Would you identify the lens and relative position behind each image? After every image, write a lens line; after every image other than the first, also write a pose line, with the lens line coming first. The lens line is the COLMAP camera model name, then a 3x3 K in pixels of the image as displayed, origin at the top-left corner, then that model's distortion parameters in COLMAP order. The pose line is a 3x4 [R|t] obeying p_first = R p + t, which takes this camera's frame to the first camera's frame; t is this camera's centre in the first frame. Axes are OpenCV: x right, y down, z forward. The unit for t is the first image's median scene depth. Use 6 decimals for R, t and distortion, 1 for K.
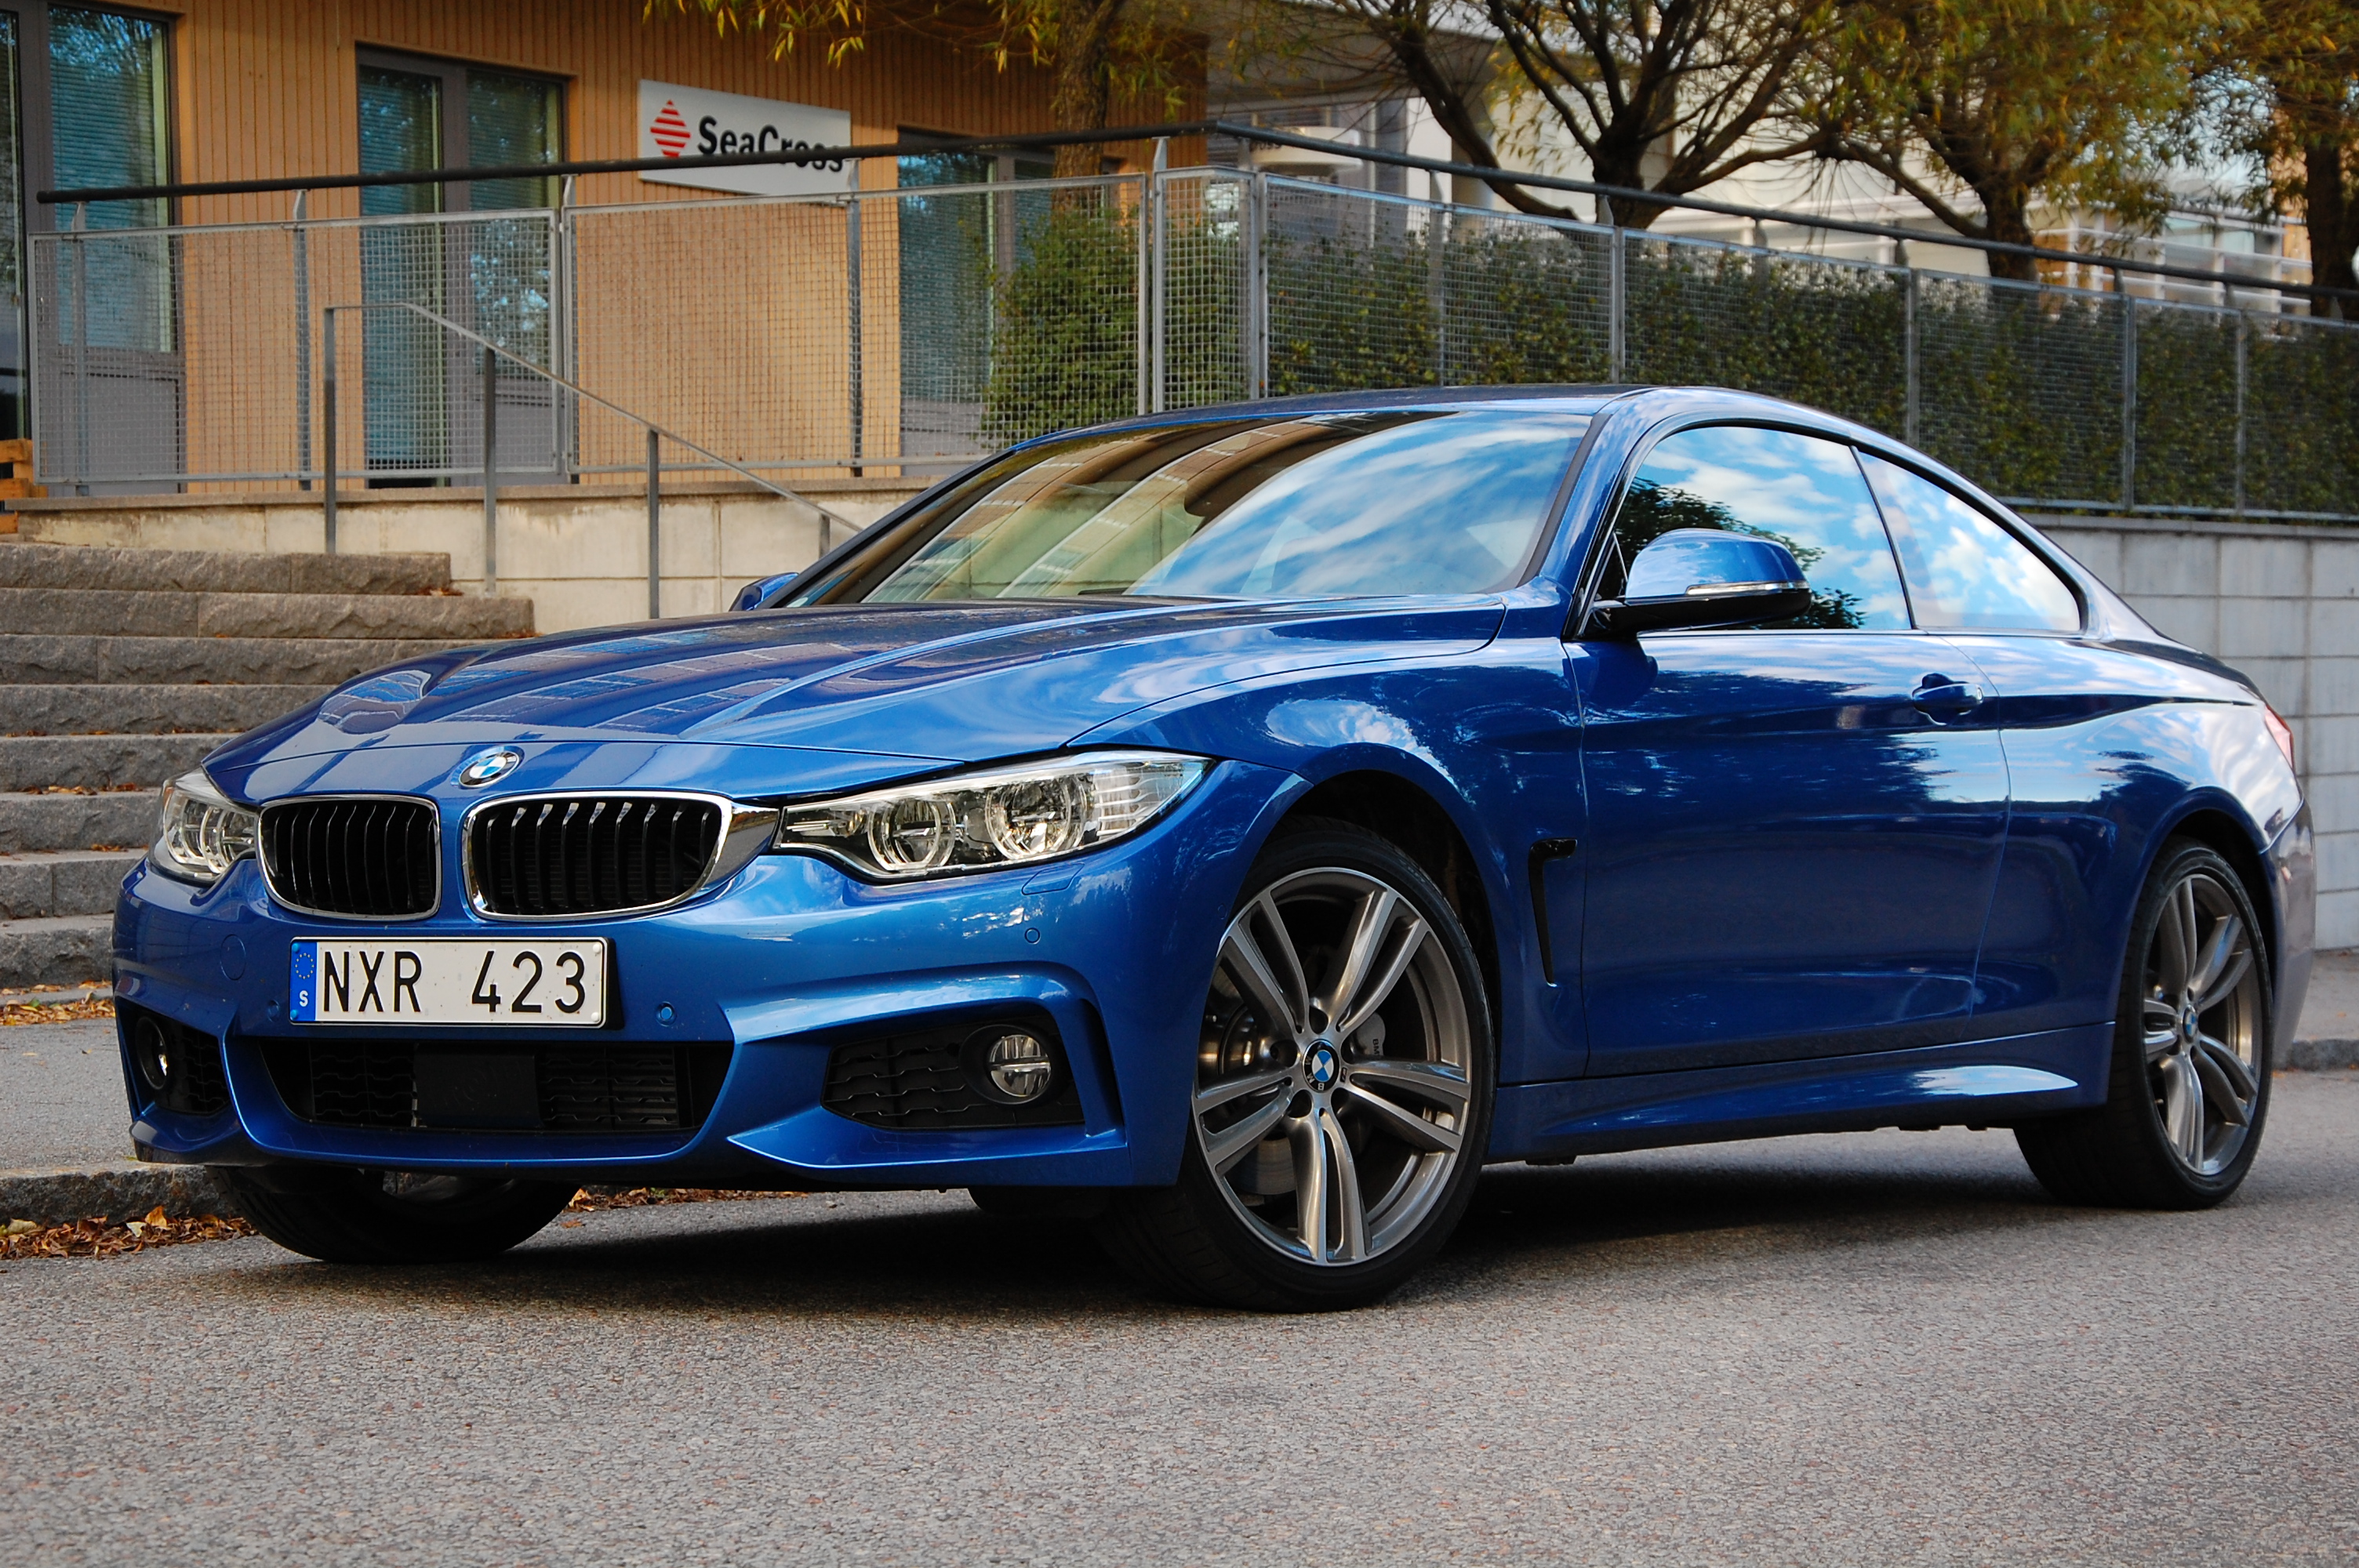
lens RADIAL K [[5102.5, 0, 1178.0], [0, 5102.5, 780.0], [0, 0, 1]] dist [0.457590, 0.000000]
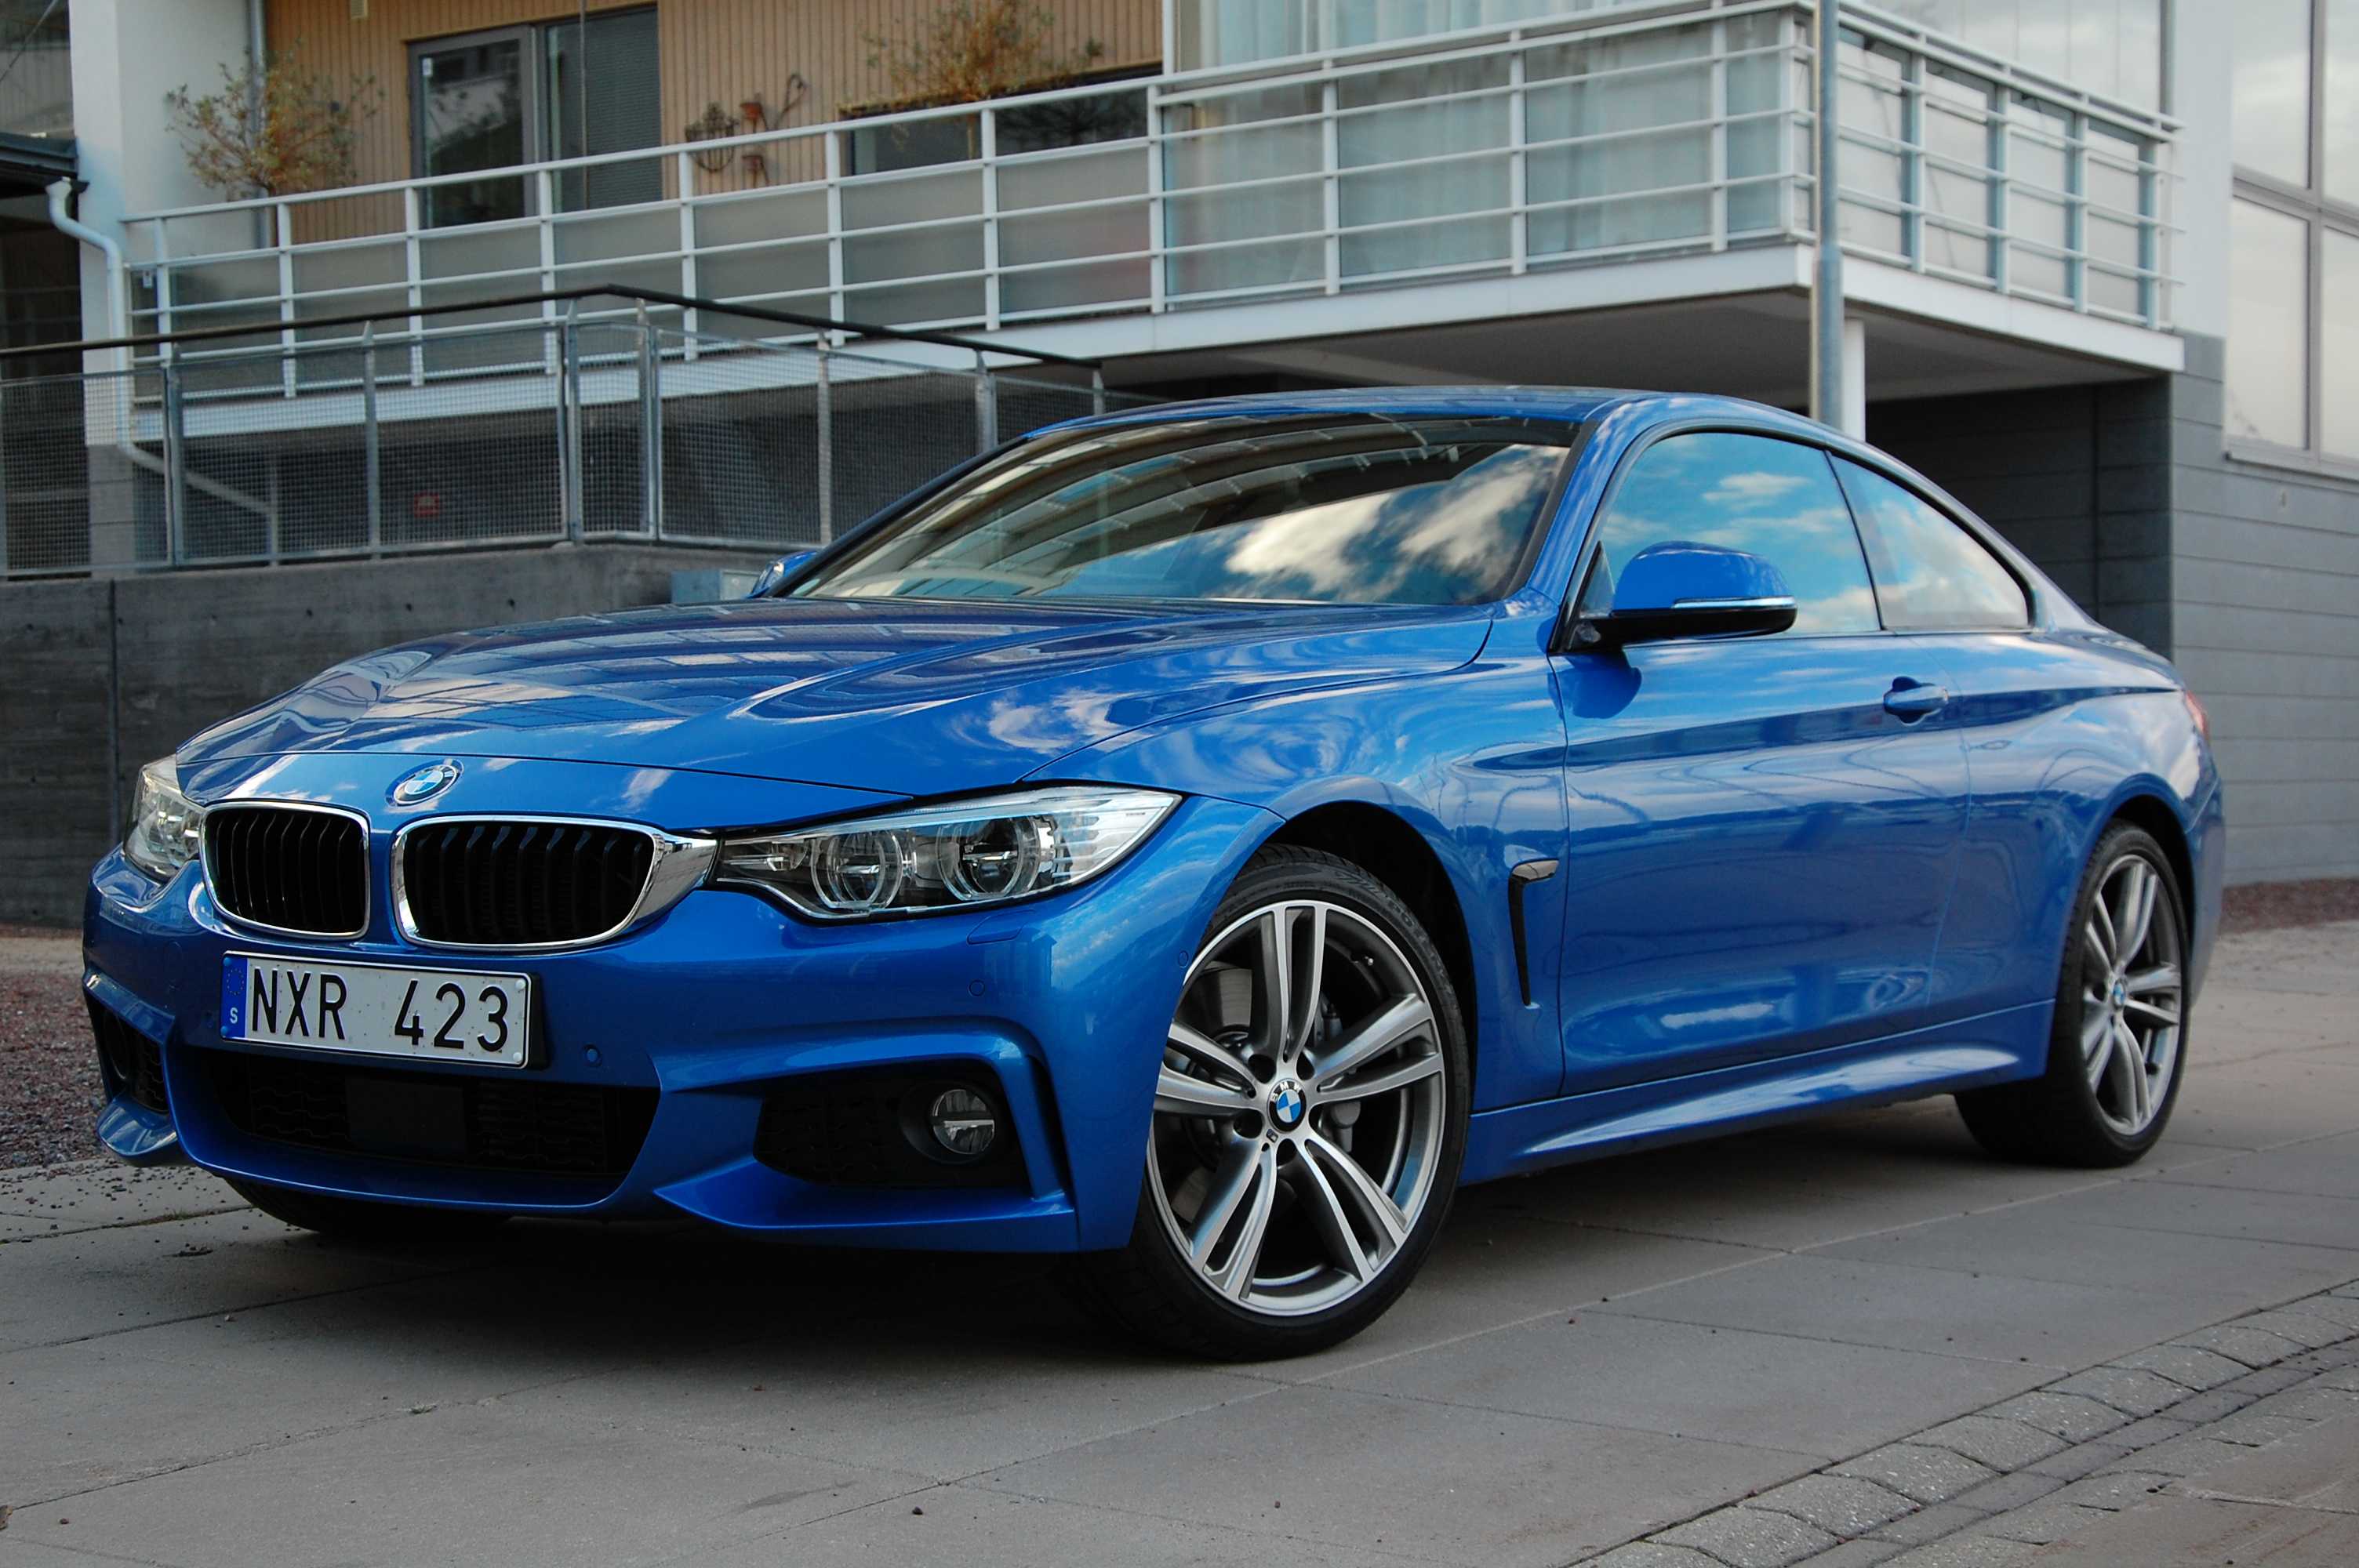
lens RADIAL K [[3746.4, 0, 1188.2], [0, 3746.4, 777.9], [0, 0, 1]] dist [0.222239, 0.000000]
pose [[0.999554, 0.024367, -0.017275, 0.020833], [-0.023646, 0.998888, 0.040781, -0.036270], [0.018249, -0.040354, 0.999019, 0.304574]]
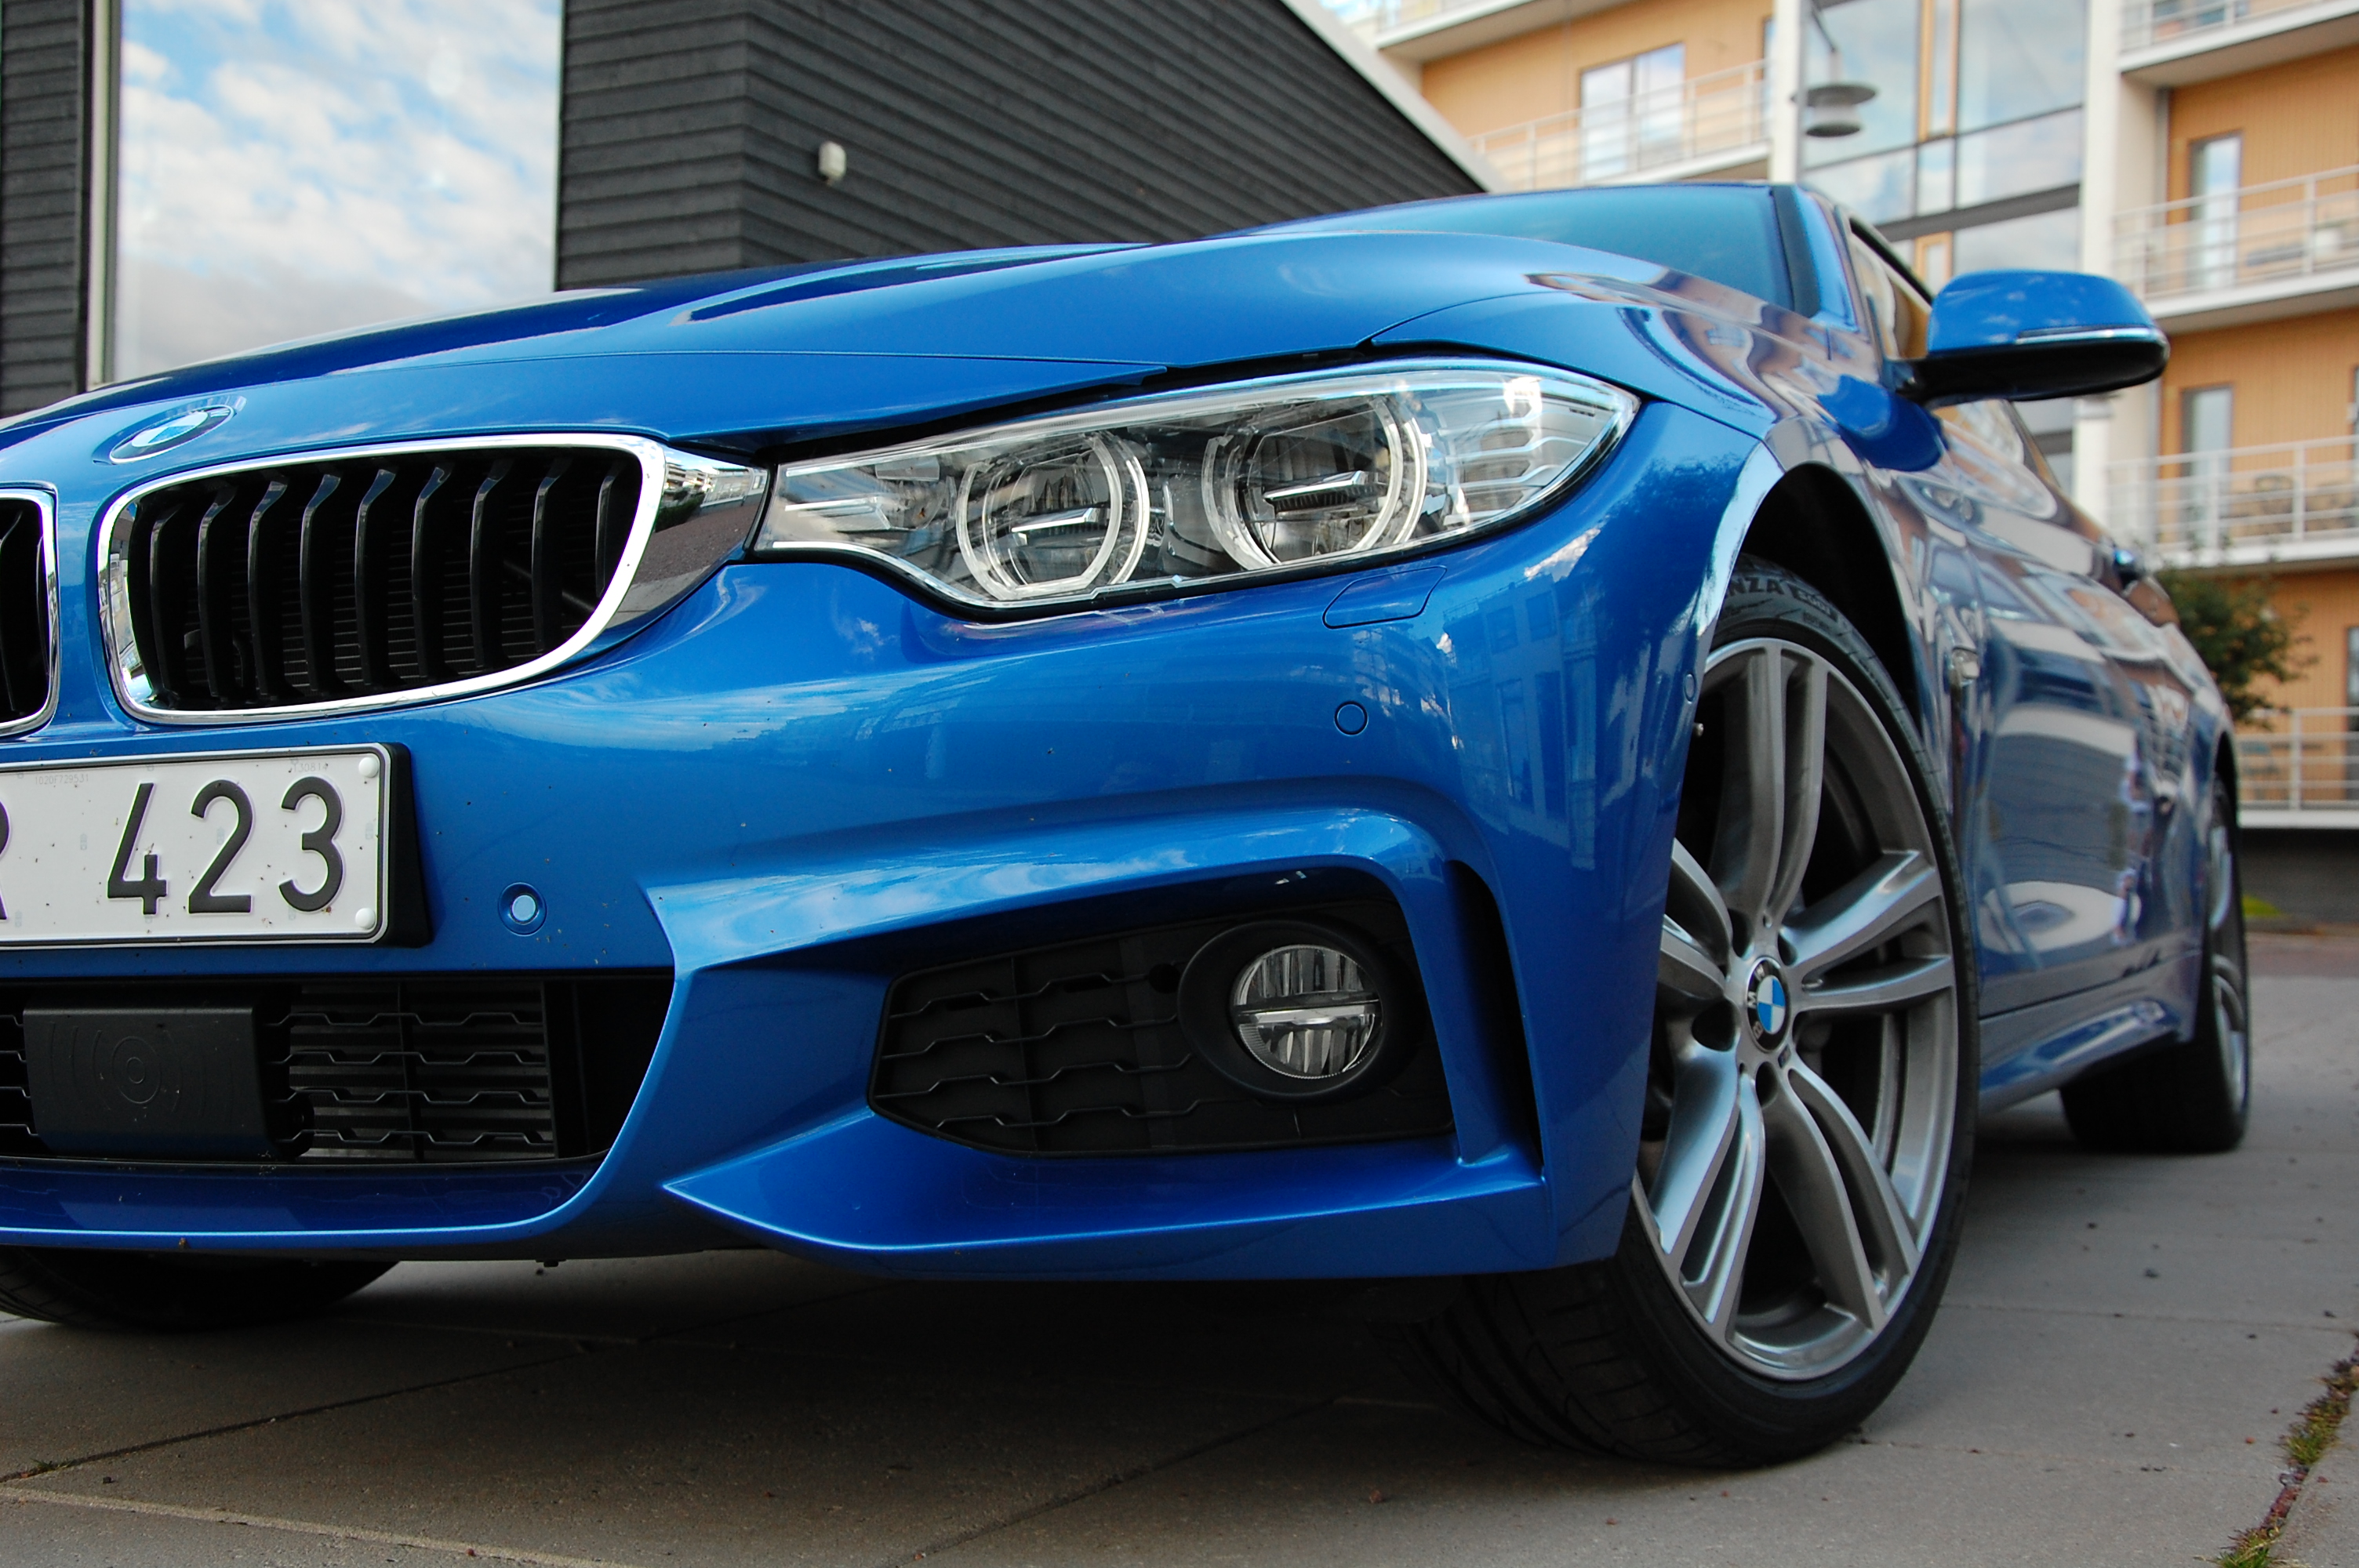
lens RADIAL K [[2719.6, 0, 1177.6], [0, 2719.6, 767.1], [0, 0, 1]] dist [0.160526, 0.000000]
pose [[0.997745, -0.008349, 0.066602, -0.057197], [0.011077, 0.999111, -0.040686, 0.042975], [-0.066203, 0.041332, 0.996950, 0.743149]]
